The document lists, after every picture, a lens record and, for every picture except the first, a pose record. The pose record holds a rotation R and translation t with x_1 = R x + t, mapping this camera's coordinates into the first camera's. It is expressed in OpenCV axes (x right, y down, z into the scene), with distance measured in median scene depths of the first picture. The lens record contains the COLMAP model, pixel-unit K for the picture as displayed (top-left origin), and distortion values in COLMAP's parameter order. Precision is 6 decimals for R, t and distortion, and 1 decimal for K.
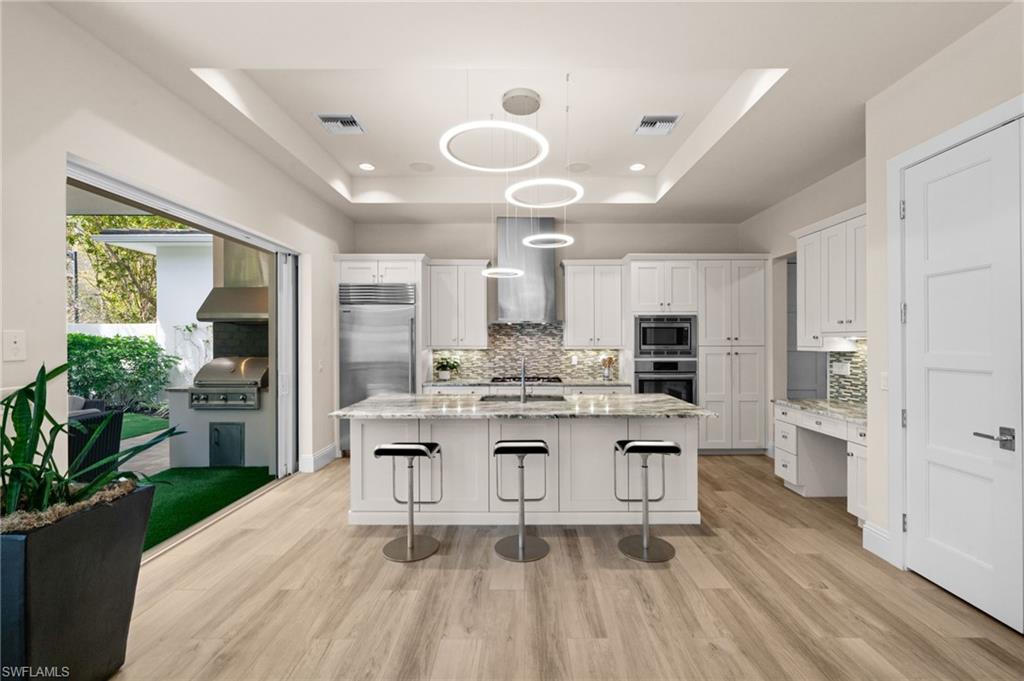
lens RADIAL K [[414.7, 0, 515.2], [0, 414.7, 341.0], [0, 0, 1]] dist [-0.002602, 0.000597]
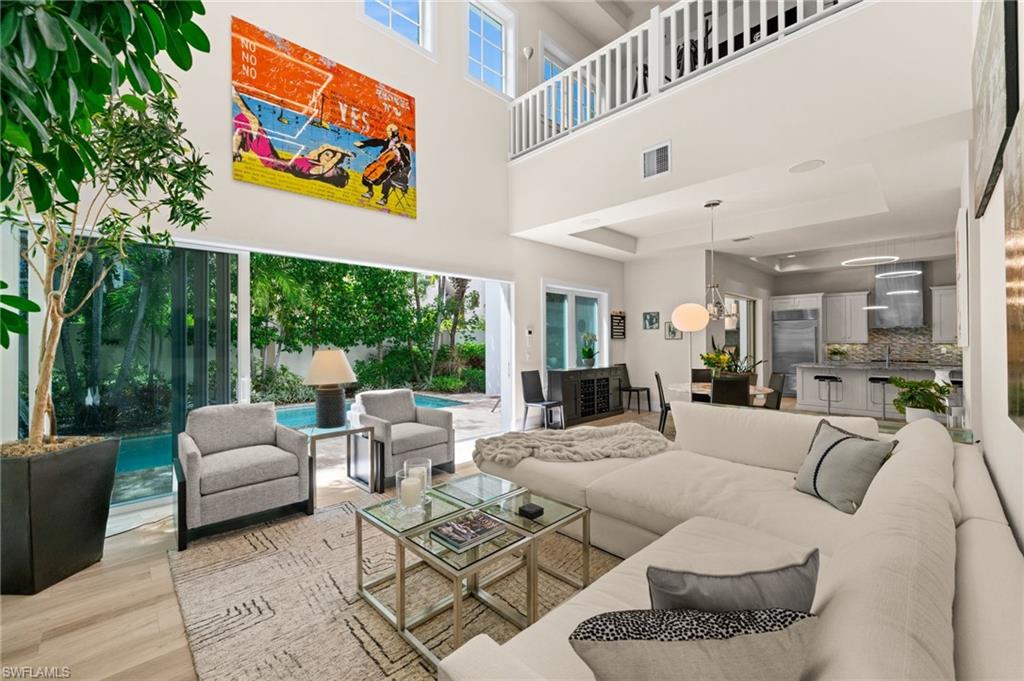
lens RADIAL K [[414.7, 0, 511.6], [0, 414.7, 341.4], [0, 0, 1]] dist [-0.002602, 0.000597]
pose [[0.709434, -0.005535, -0.704751, 0.100492], [0.007644, 0.999971, -0.000159, 0.001311], [0.704731, -0.005274, 0.709455, -1.332152]]
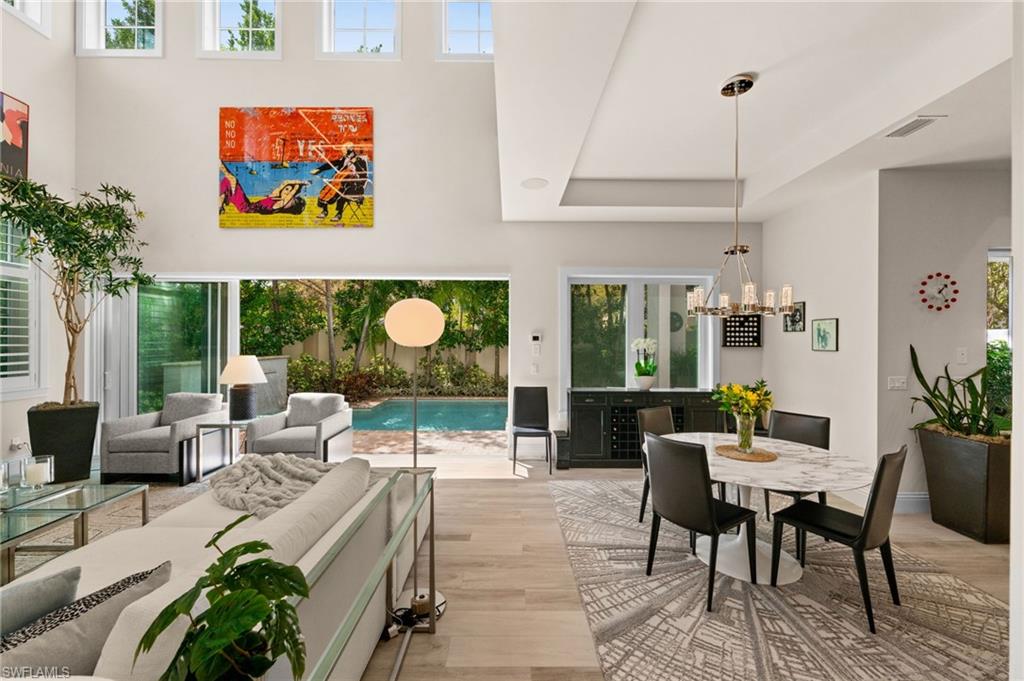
lens RADIAL K [[414.7, 0, 517.1], [0, 414.7, 339.9], [0, 0, 1]] dist [-0.002602, 0.000597]
pose [[0.027170, -0.002276, -0.999628, 0.258548], [-0.003694, 0.999990, -0.002377, -0.020531], [0.999624, 0.003757, 0.027161, -0.426952]]
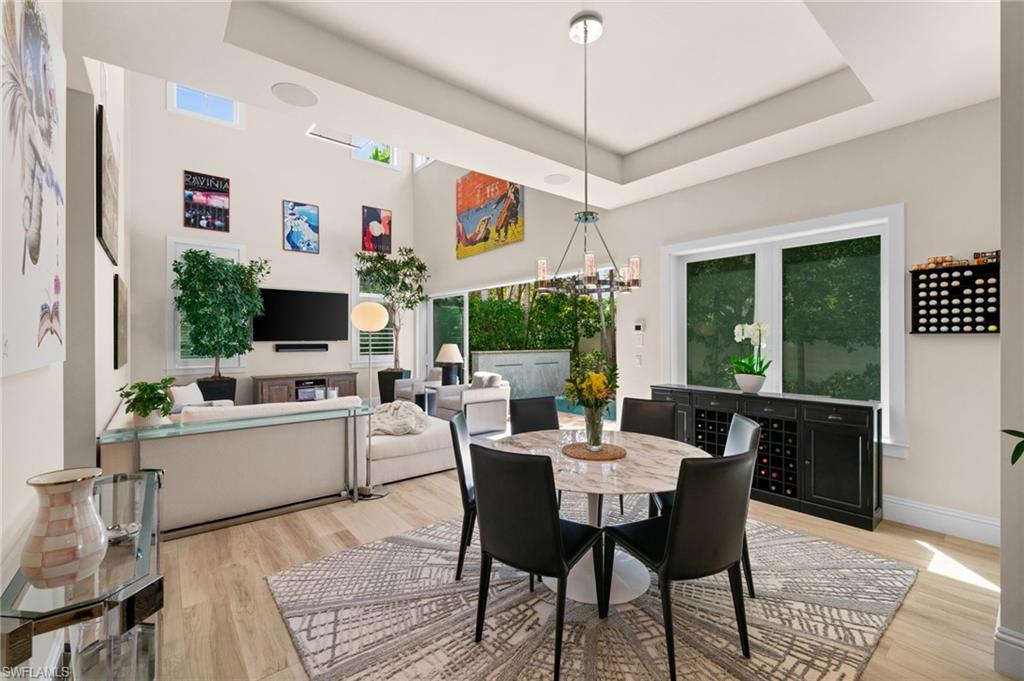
lens RADIAL K [[436.5, 0, 505.5], [0, 436.5, 341.6], [0, 0, 1]] dist [-0.004404, -0.000174]
pose [[-0.771587, -0.001091, -0.636123, 0.101971], [-0.002115, 0.999997, 0.000850, 0.004999], [0.636120, 0.002002, -0.771588, 0.242706]]
